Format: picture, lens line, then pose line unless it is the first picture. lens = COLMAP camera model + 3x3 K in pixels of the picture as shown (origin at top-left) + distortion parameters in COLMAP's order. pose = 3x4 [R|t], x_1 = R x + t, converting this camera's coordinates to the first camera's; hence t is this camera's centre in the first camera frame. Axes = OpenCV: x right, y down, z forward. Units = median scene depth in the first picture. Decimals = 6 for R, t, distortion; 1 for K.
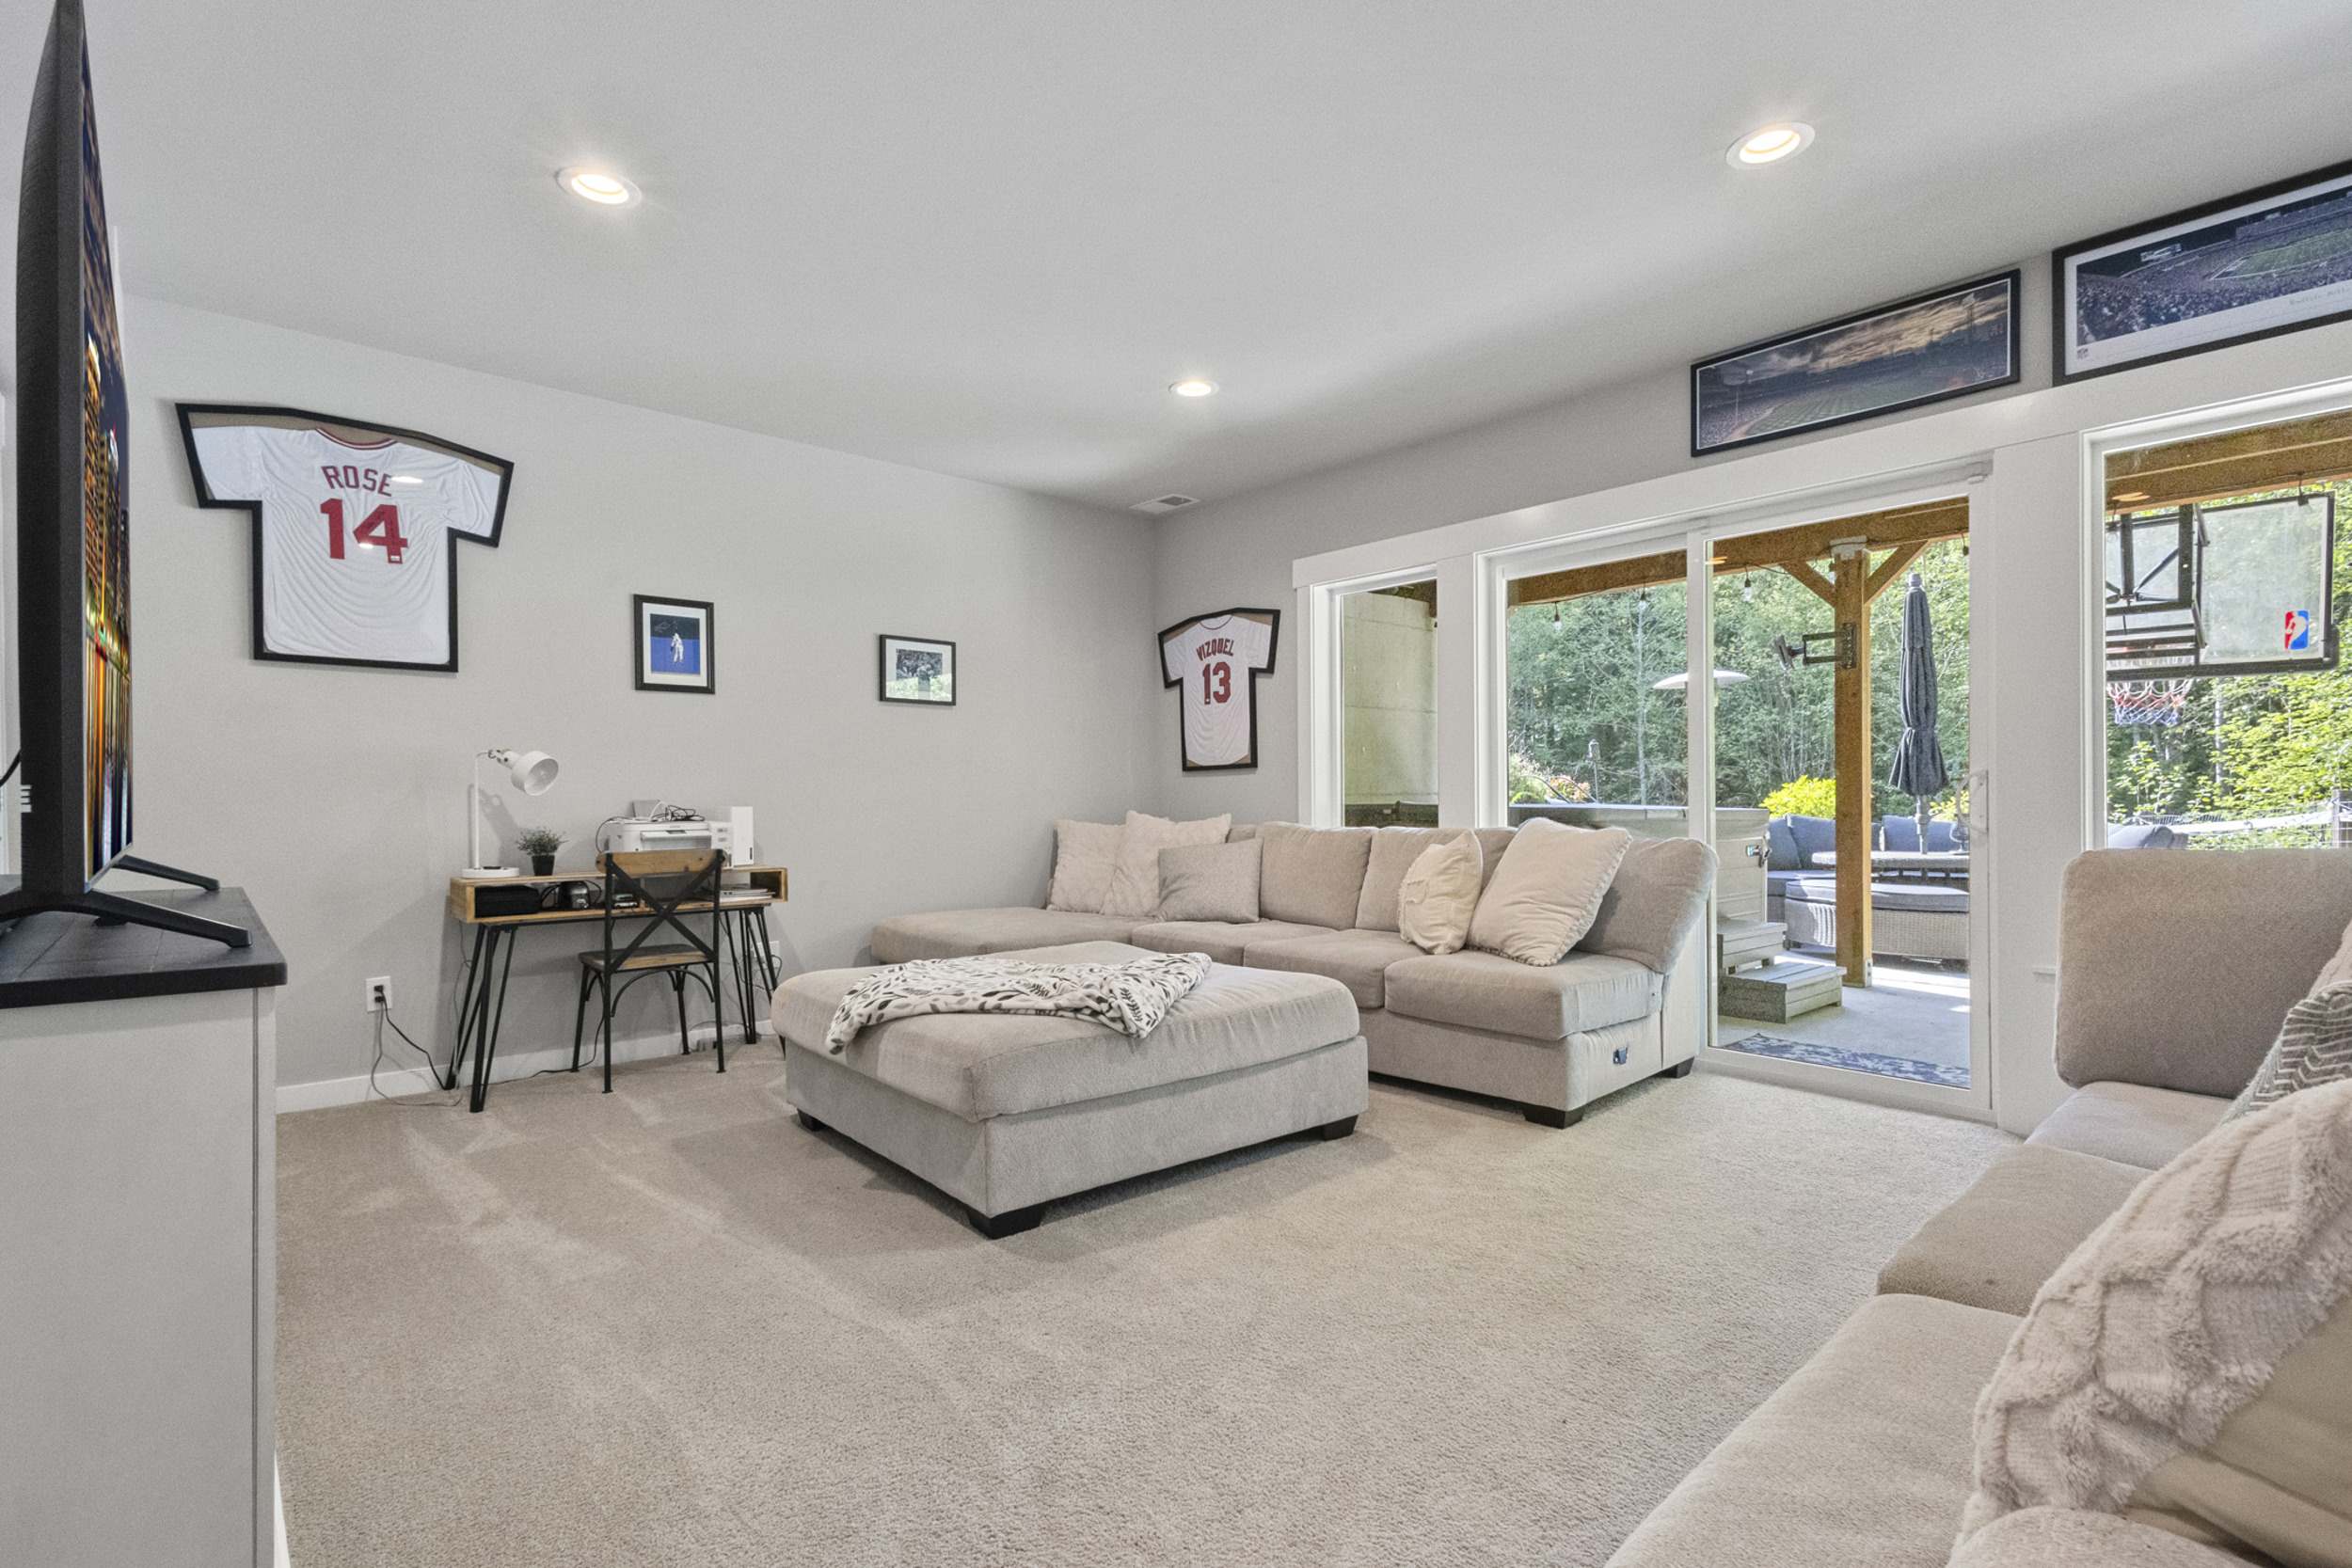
lens RADIAL K [[1078.9, 0, 1178.3], [0, 1078.9, 809.4], [0, 0, 1]] dist [0.002950, -0.000050]
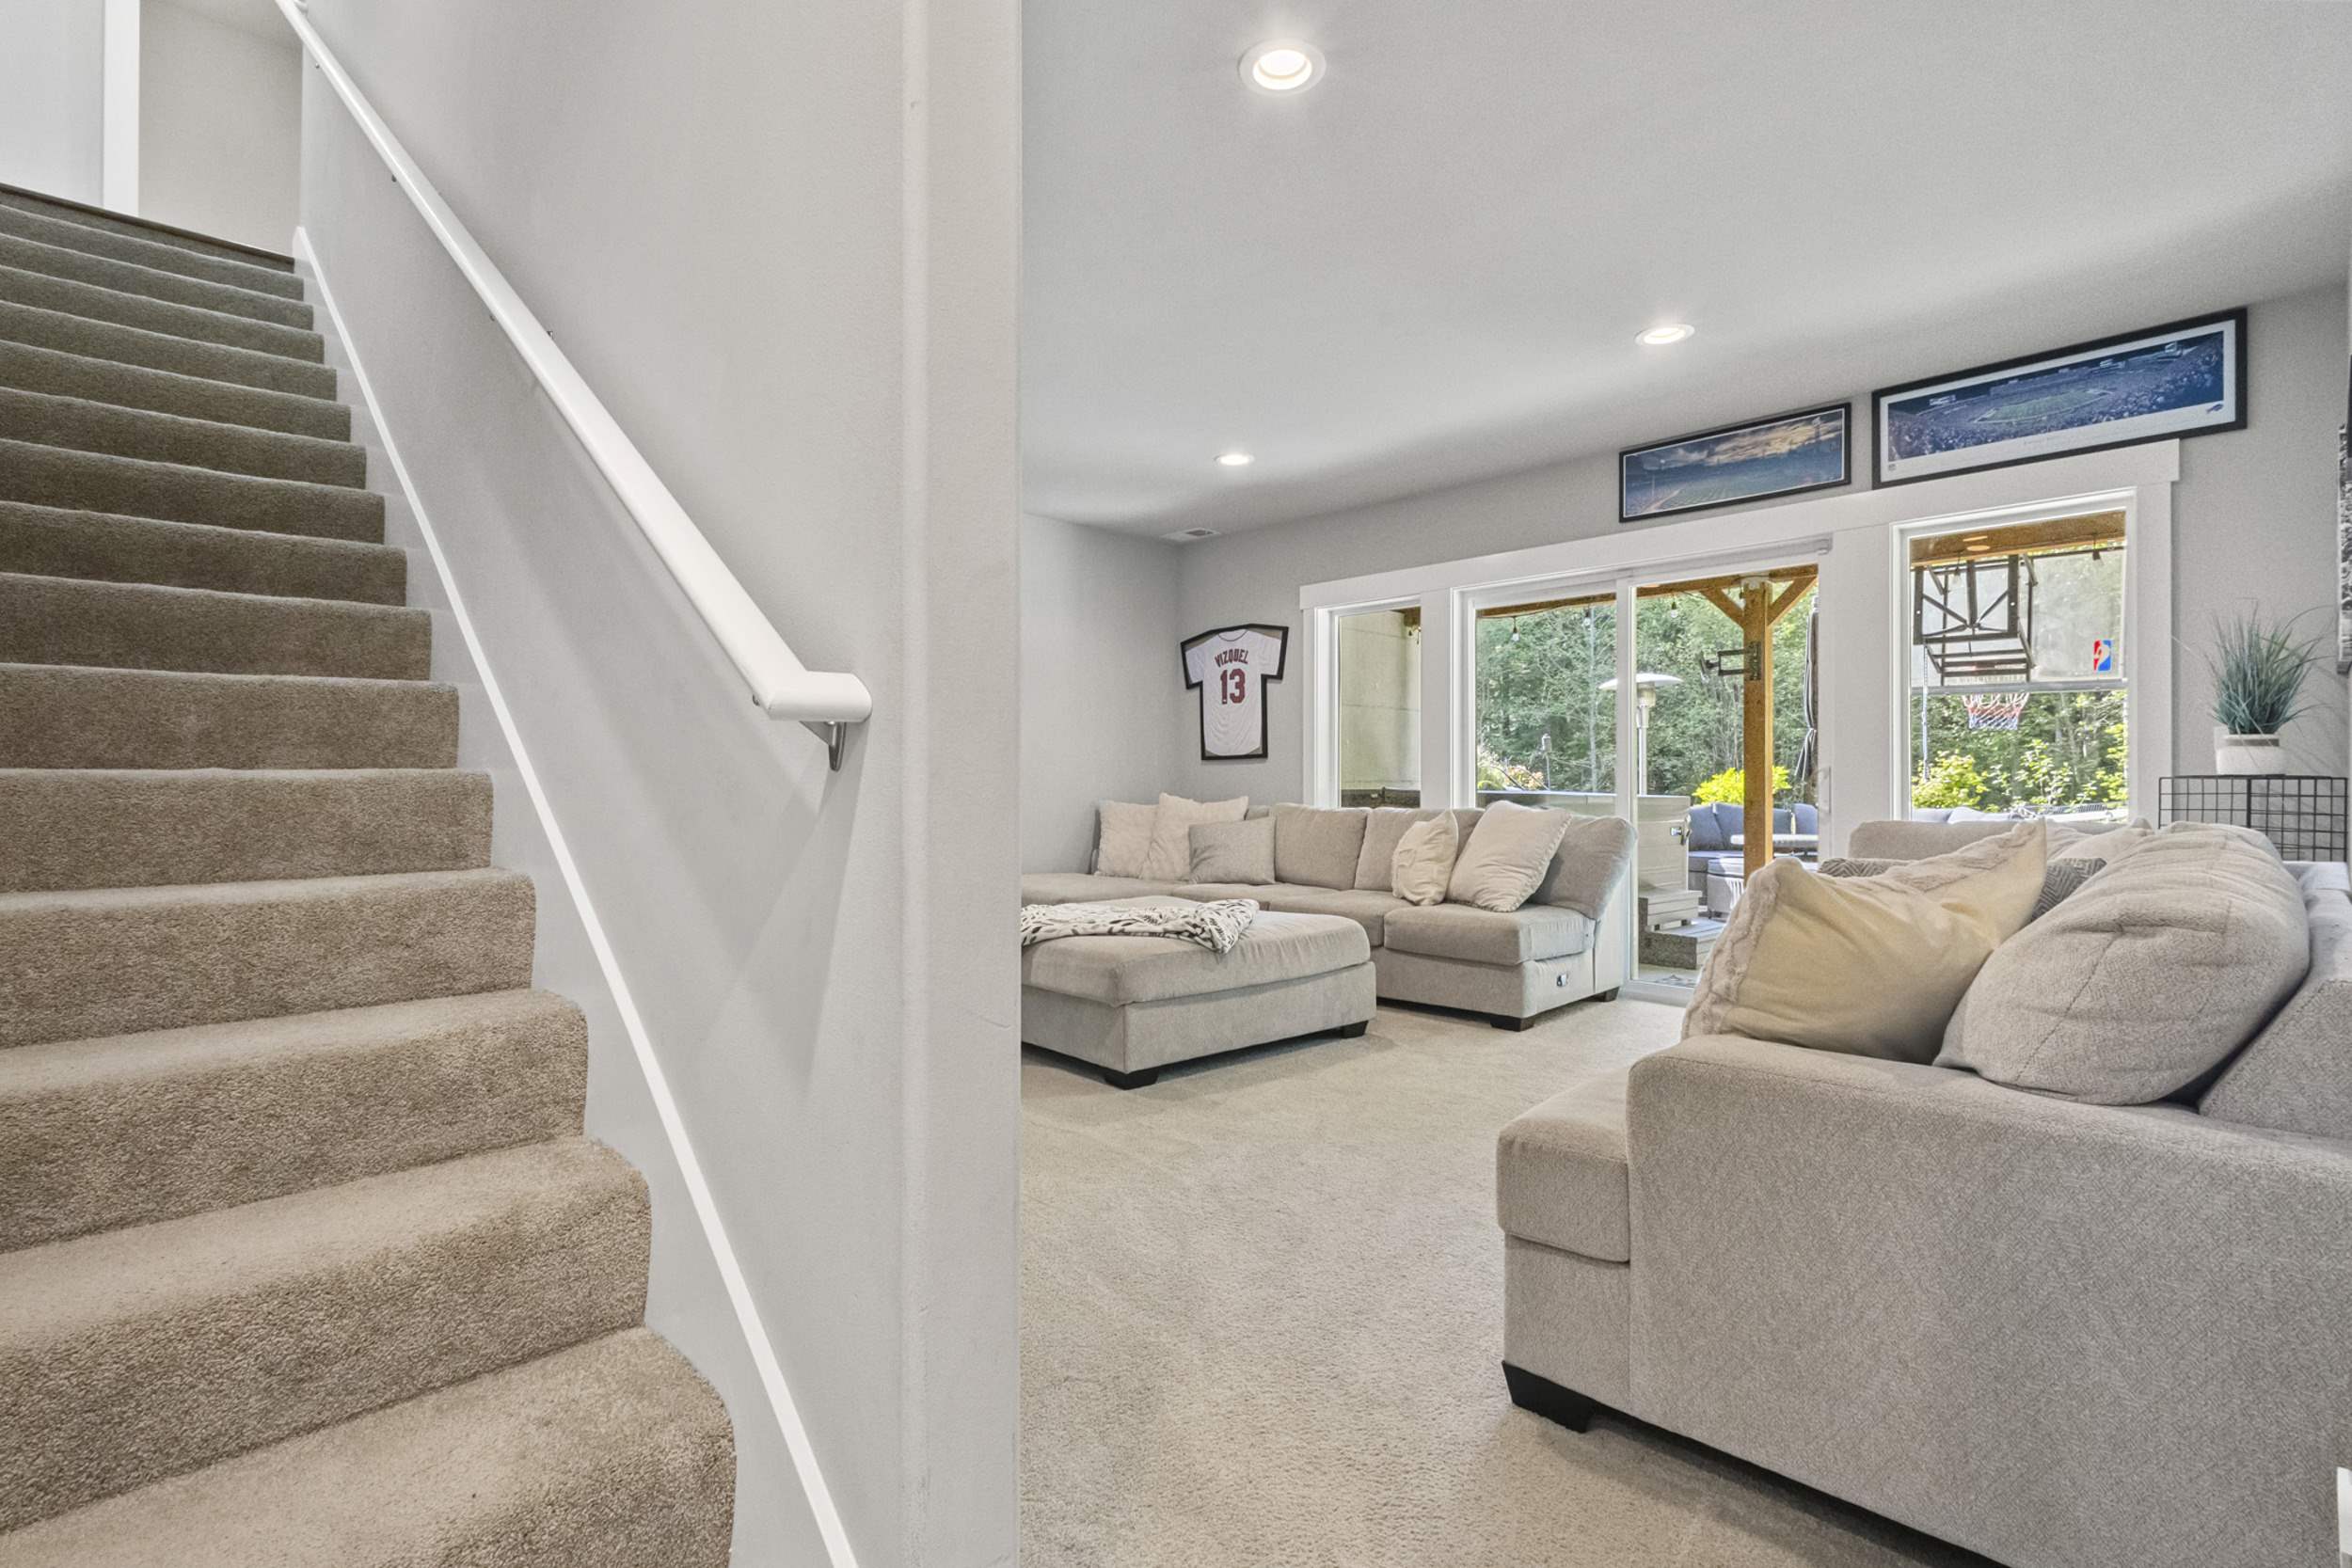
lens RADIAL K [[1109.4, 0, 1176.0], [0, 1109.4, 784.0], [0, 0, 1]] dist [0.001790, 0.000582]
pose [[0.999001, 0.008978, 0.043786, -0.101846], [-0.008530, 0.999909, -0.010411, 0.004693], [-0.043876, 0.010027, 0.998987, -0.277027]]
